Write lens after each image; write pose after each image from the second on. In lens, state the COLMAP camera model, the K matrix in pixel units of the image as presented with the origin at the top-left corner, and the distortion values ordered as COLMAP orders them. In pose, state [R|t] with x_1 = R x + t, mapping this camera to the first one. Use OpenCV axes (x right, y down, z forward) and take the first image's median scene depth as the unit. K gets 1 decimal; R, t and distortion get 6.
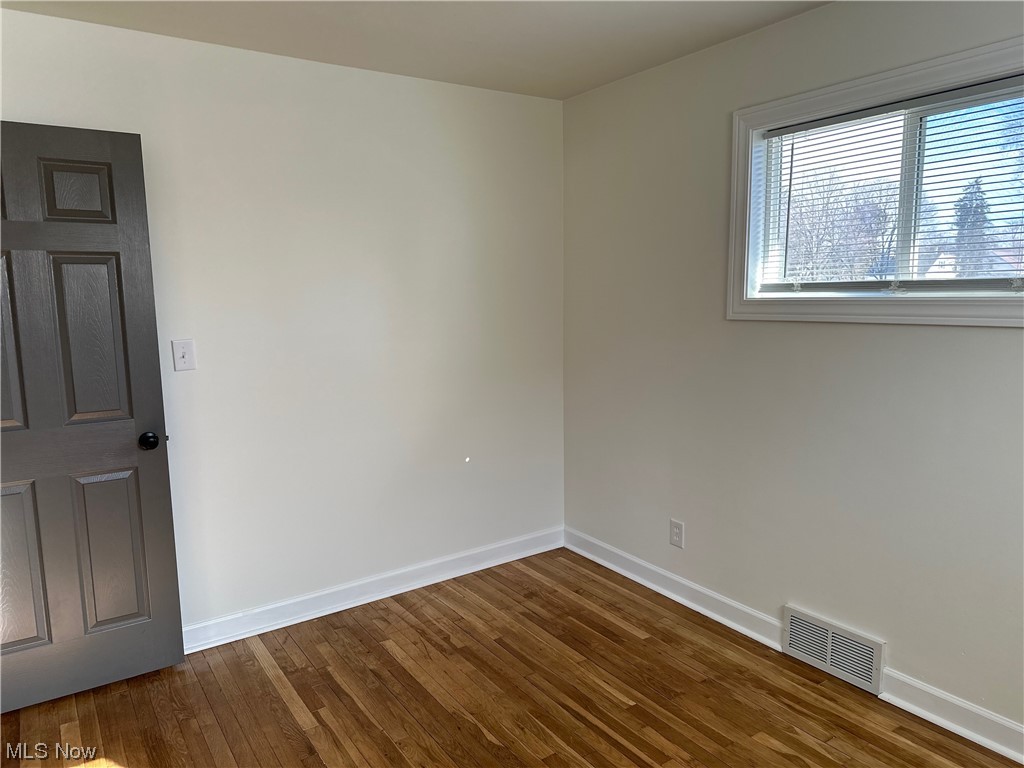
lens RADIAL K [[714.2, 0, 517.7], [0, 714.2, 379.5], [0, 0, 1]] dist [0.070495, -0.081402]
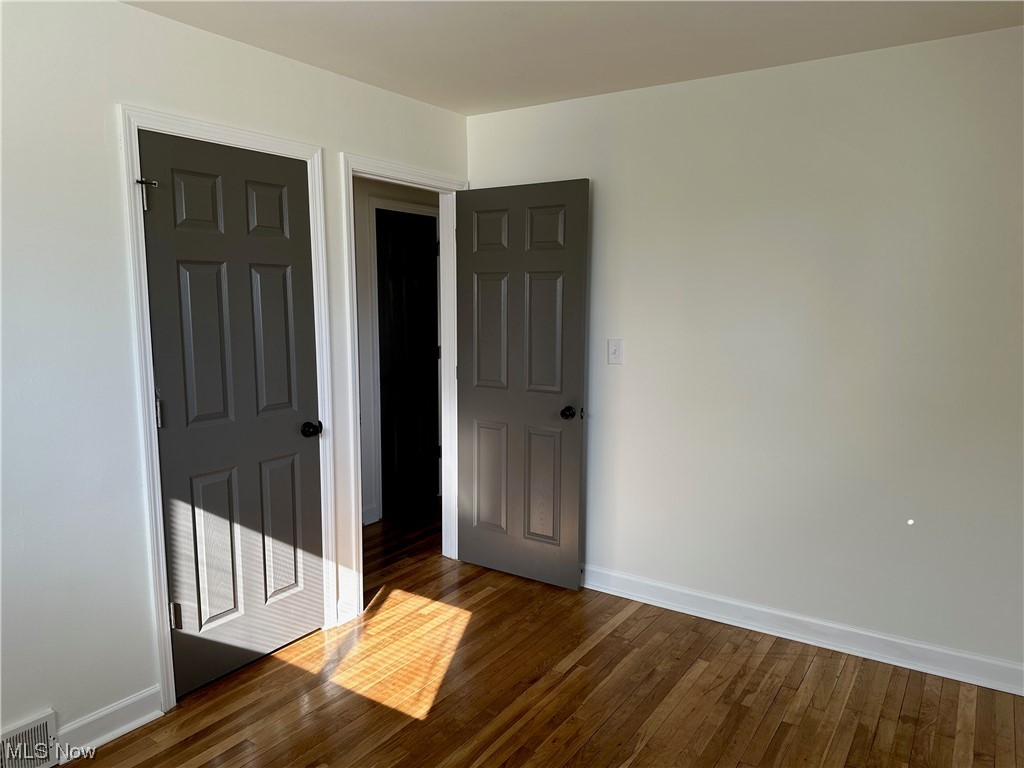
lens RADIAL K [[714.2, 0, 508.5], [0, 714.2, 387.3], [0, 0, 1]] dist [0.070495, -0.081402]
pose [[0.413807, 0.153247, -0.897373, 0.546083], [-0.139456, 0.984766, 0.103864, -0.073458], [0.899620, 0.082164, 0.428874, 0.307528]]
